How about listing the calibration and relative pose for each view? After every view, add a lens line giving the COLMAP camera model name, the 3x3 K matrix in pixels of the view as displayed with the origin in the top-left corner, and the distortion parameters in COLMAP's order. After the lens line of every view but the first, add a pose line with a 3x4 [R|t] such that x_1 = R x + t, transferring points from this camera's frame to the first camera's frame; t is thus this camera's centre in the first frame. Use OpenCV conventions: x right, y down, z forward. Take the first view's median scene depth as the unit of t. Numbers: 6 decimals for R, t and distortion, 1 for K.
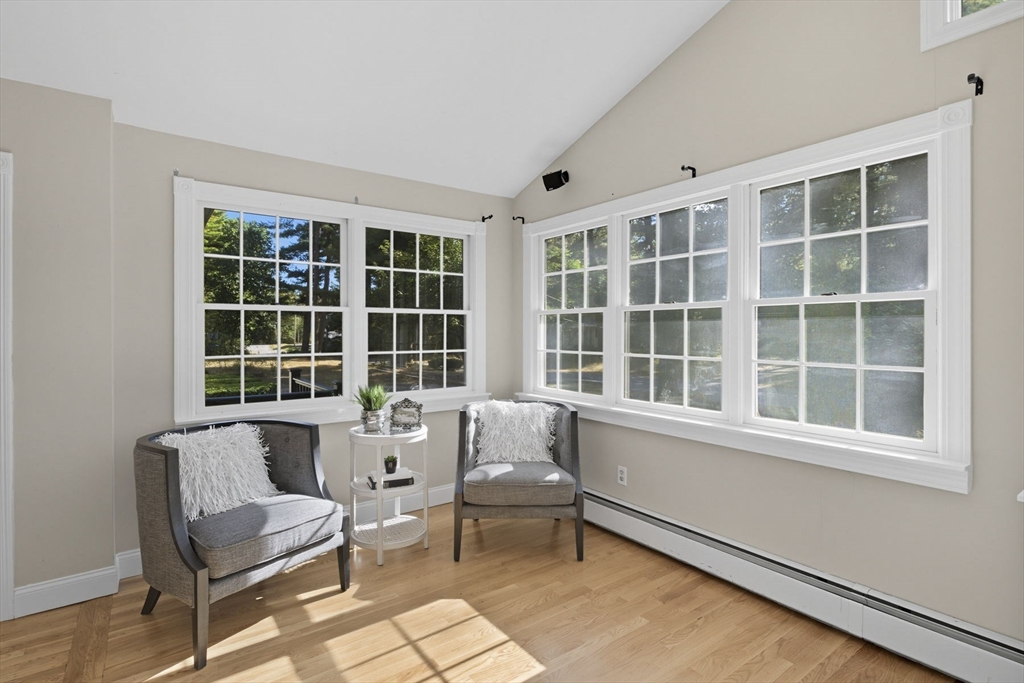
lens RADIAL K [[489.2, 0, 522.2], [0, 489.2, 333.2], [0, 0, 1]] dist [0.004549, 0.000643]
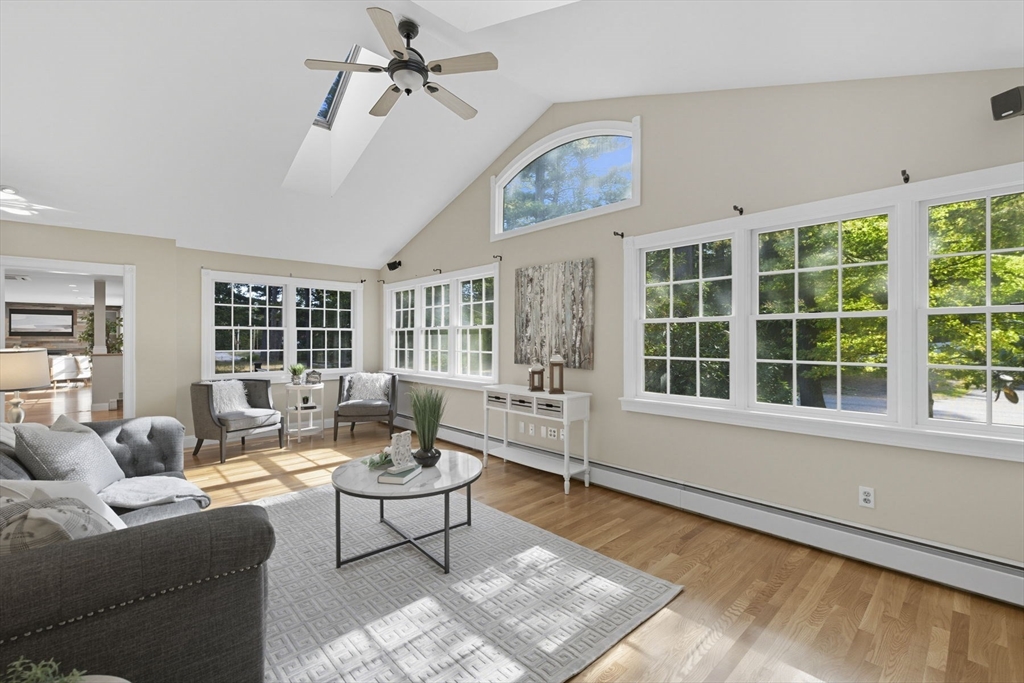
lens RADIAL K [[468.0, 0, 541.6], [0, 468.0, 337.4], [0, 0, 1]] dist [0.000324, -0.004356]
pose [[0.992898, 0.001089, 0.118967, 0.505681], [0.000281, 0.999934, -0.011494, 0.012695], [-0.118971, 0.011445, 0.992832, -1.148304]]
